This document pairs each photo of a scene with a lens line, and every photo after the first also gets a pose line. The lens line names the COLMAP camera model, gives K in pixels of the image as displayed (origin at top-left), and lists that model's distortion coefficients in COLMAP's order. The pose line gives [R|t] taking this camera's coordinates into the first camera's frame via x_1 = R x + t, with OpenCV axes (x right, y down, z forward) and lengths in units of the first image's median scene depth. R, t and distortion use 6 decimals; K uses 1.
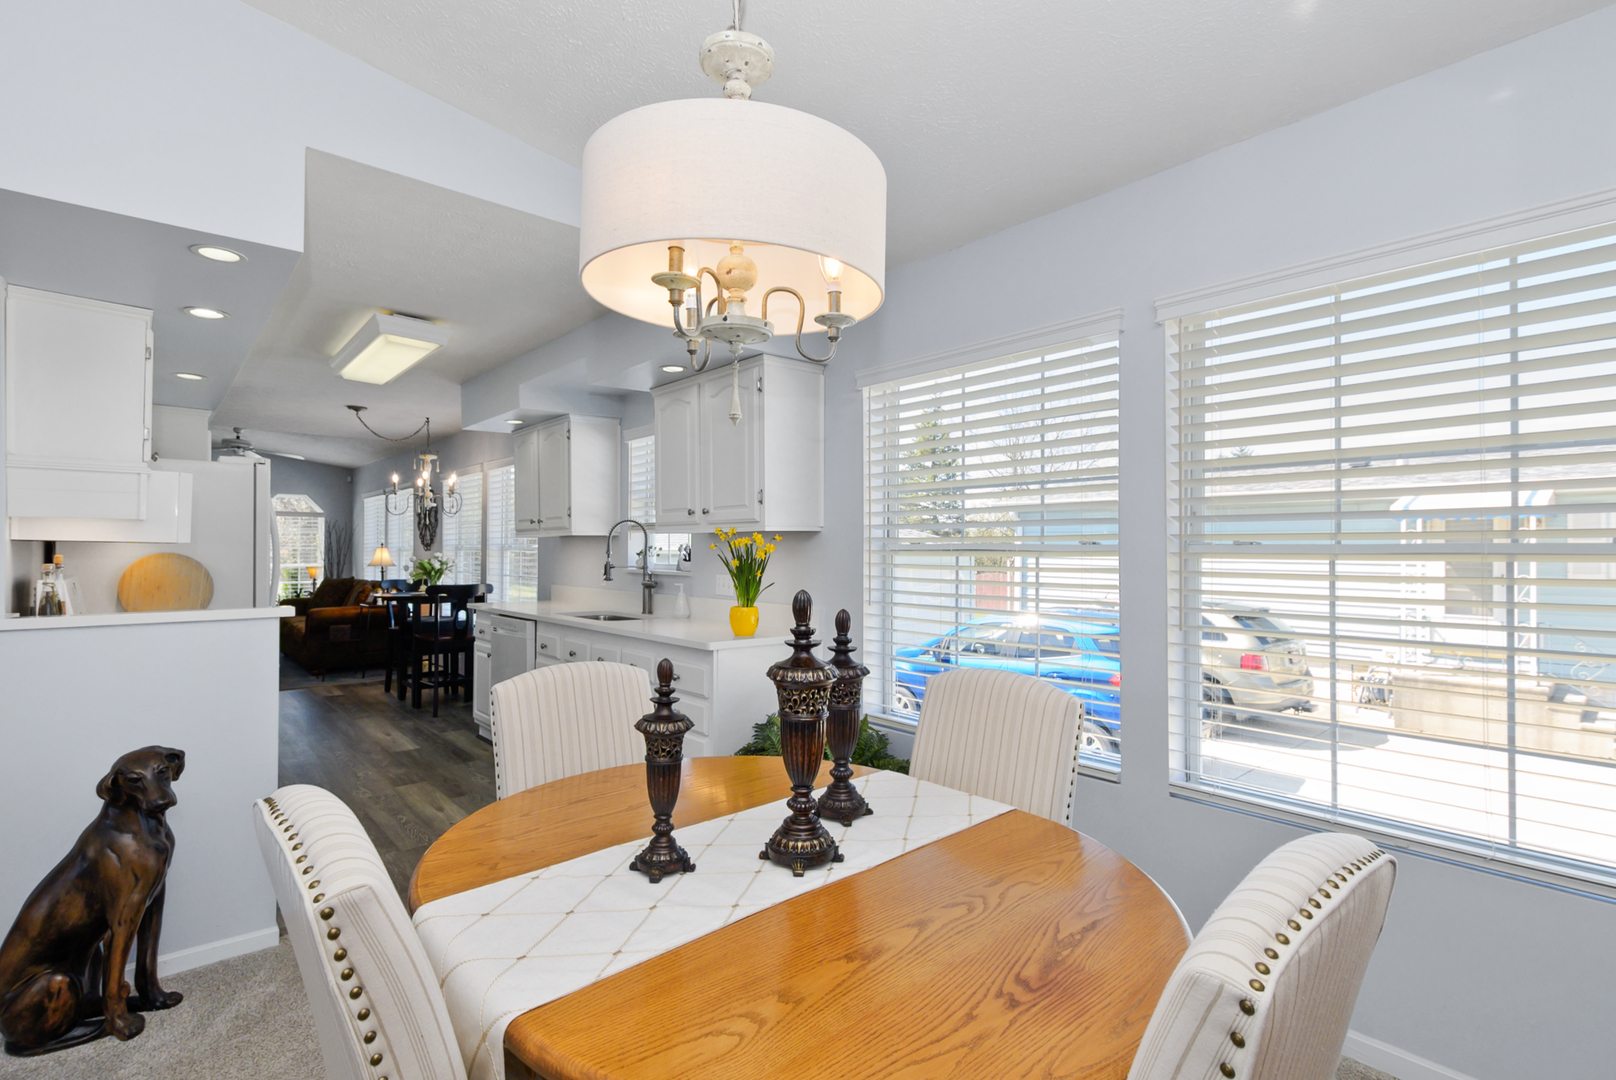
lens RADIAL K [[775.6, 0, 805.2], [0, 775.6, 549.6], [0, 0, 1]] dist [0.035363, 0.000235]
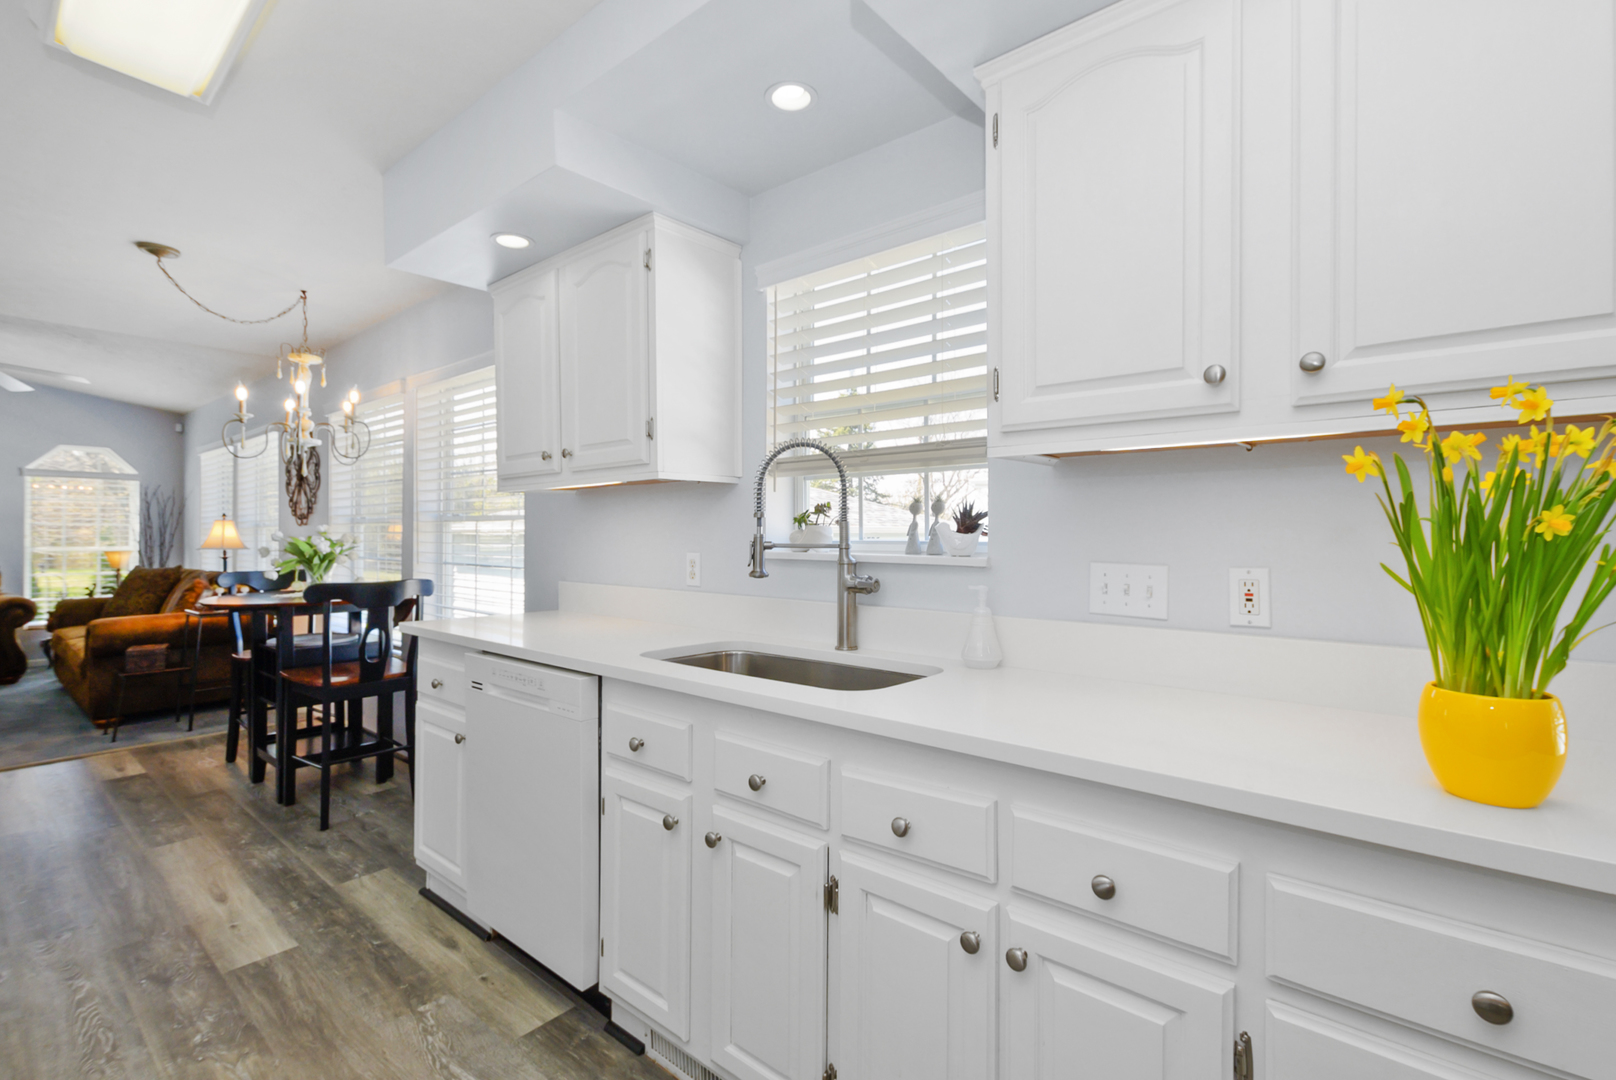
lens RADIAL K [[717.3, 0, 829.4], [0, 717.3, 537.8], [0, 0, 1]] dist [0.008525, -0.004630]
pose [[0.982558, -0.001333, 0.185950, -0.250021], [0.000248, 0.999983, 0.005858, 0.012560], [-0.185954, -0.005709, 0.982542, 0.504325]]
